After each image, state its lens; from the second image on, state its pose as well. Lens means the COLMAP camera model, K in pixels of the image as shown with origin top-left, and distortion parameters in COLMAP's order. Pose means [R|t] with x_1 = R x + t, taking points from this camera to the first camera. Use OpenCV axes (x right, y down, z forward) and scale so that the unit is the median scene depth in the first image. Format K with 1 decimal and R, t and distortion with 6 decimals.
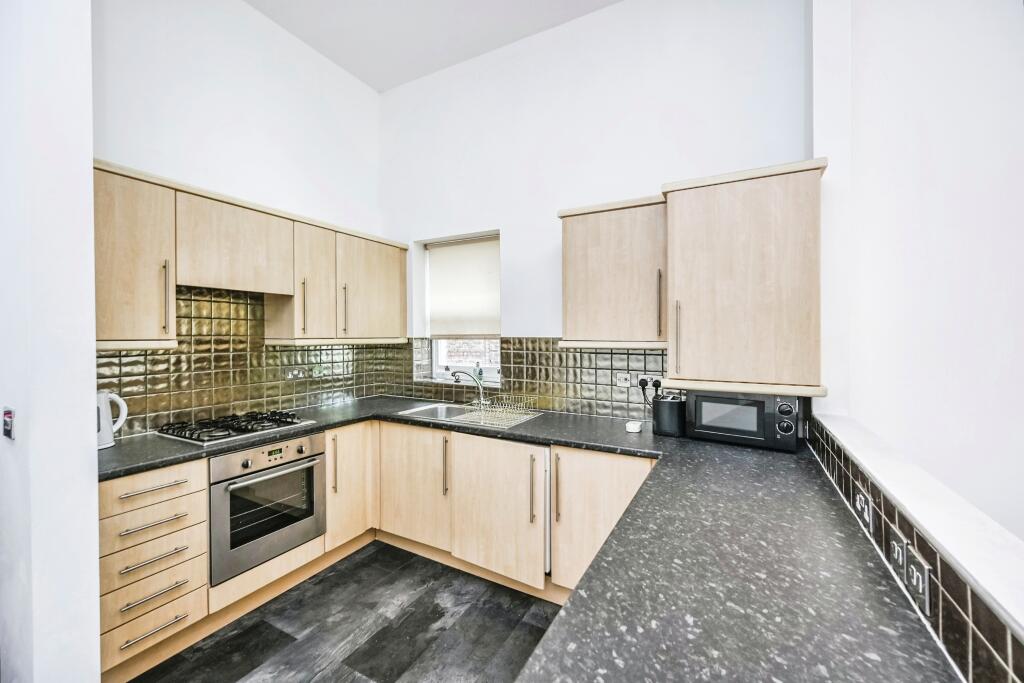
lens RADIAL K [[405.3, 0, 518.4], [0, 405.3, 345.3], [0, 0, 1]] dist [-0.000581, -0.000030]
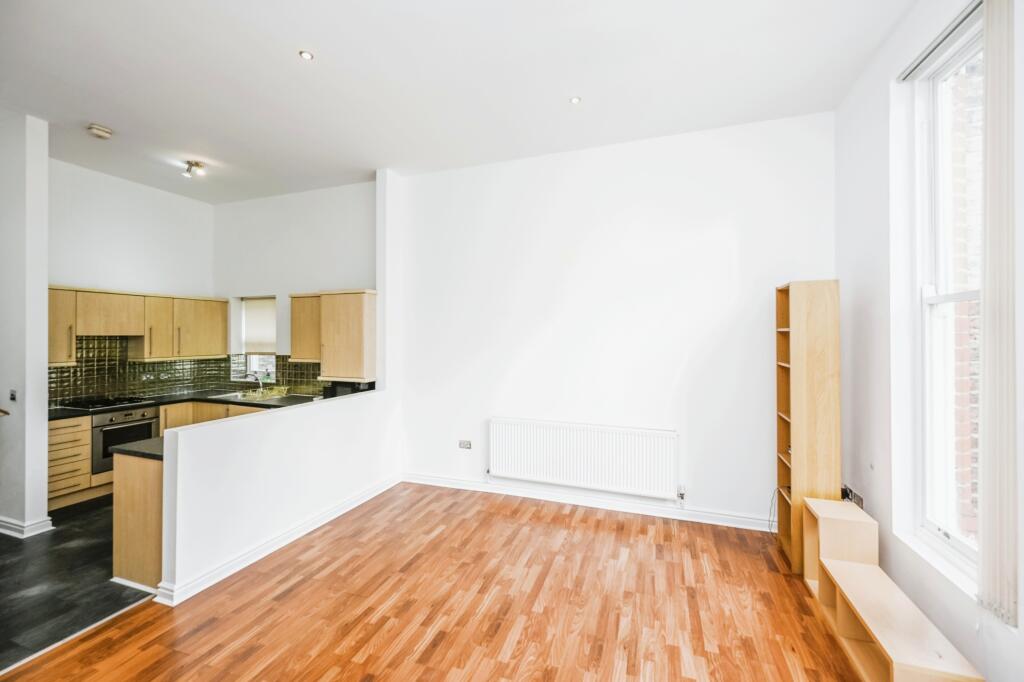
lens RADIAL K [[407.7, 0, 511.4], [0, 407.7, 336.4], [0, 0, 1]] dist [-0.000352, -0.000040]
pose [[0.990029, -0.004143, 0.140802, 0.957860], [0.007316, 0.999731, -0.022020, -0.070091], [-0.140672, 0.022830, 0.989793, -1.233324]]
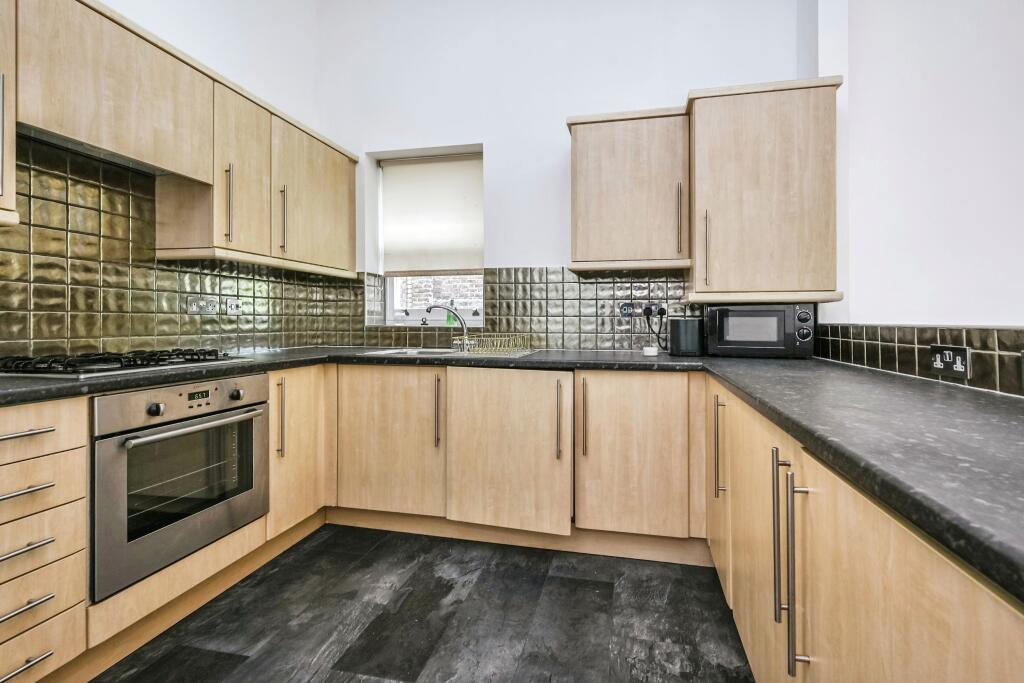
lens RADIAL K [[420.3, 0, 556.8], [0, 420.3, 324.4], [0, 0, 1]] dist [-0.001174, -0.000145]
pose [[0.952927, -0.006129, 0.303138, -0.218664], [0.010602, 0.999858, -0.013112, 0.146708], [-0.303015, 0.015709, 0.952856, 0.126846]]
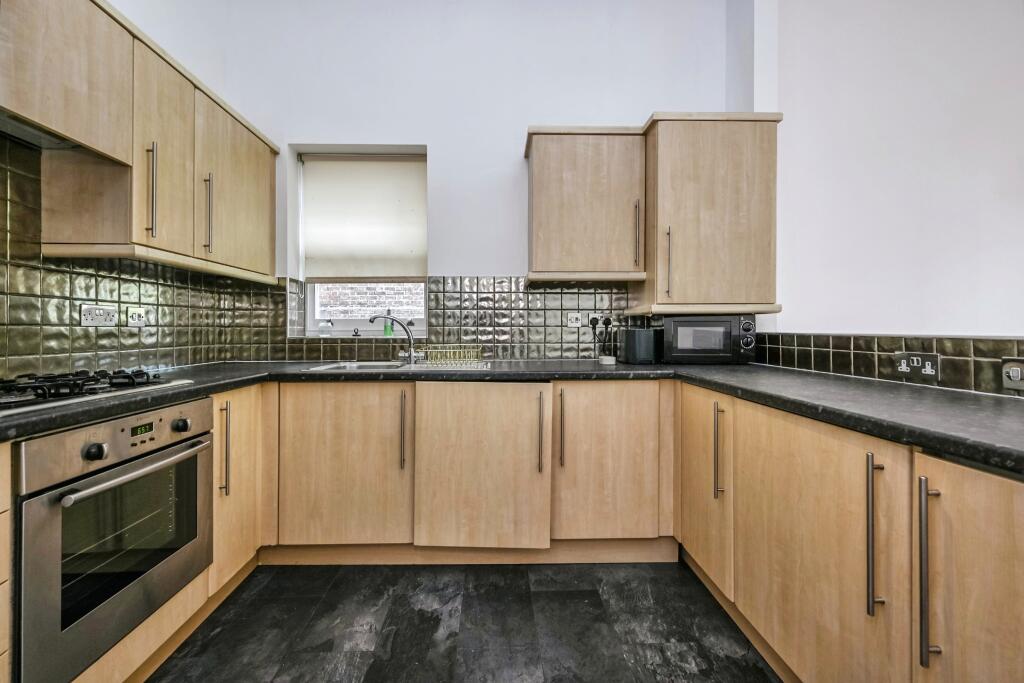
lens RADIAL K [[408.7, 0, 508.6], [0, 408.7, 332.6], [0, 0, 1]] dist [-0.000837, 0.000030]
pose [[0.868632, -0.012702, 0.495295, -0.406630], [0.019529, 0.999772, -0.008608, 0.136012], [-0.495073, 0.017150, 0.868682, 0.253676]]
